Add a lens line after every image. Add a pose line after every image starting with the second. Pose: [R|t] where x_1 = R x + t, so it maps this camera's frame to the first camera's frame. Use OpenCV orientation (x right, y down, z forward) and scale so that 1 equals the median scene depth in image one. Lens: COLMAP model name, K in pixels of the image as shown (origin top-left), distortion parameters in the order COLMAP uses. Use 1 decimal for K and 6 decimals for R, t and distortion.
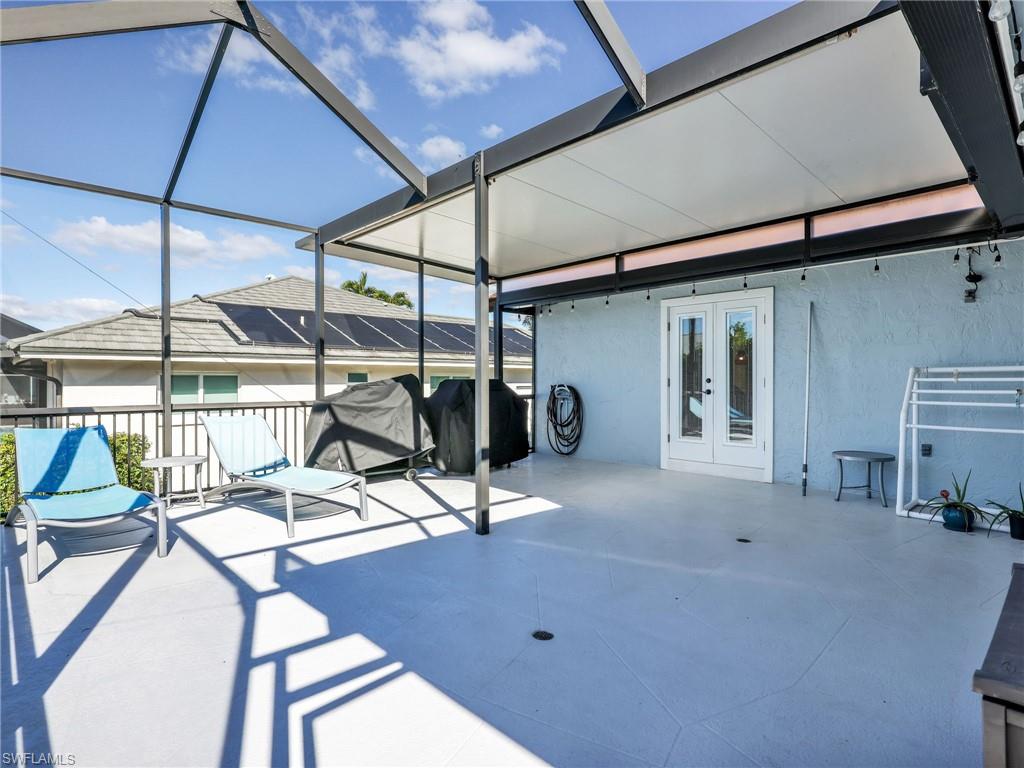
lens RADIAL K [[548.7, 0, 512.0], [0, 548.7, 386.7], [0, 0, 1]] dist [-0.007126, 0.002240]
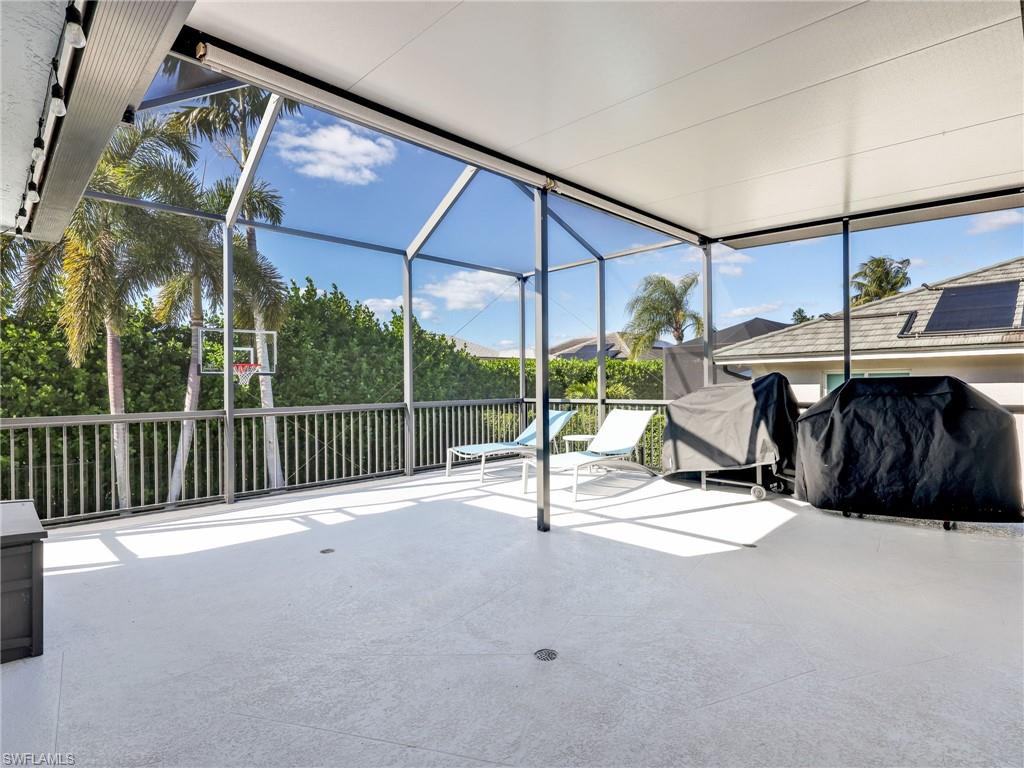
lens RADIAL K [[548.7, 0, 518.4], [0, 548.7, 381.9], [0, 0, 1]] dist [-0.007126, 0.002240]
pose [[0.016593, -0.002140, -0.999860, 0.680181], [0.002289, 0.999995, -0.002102, -0.009124], [0.999860, -0.002254, 0.016598, 0.644570]]
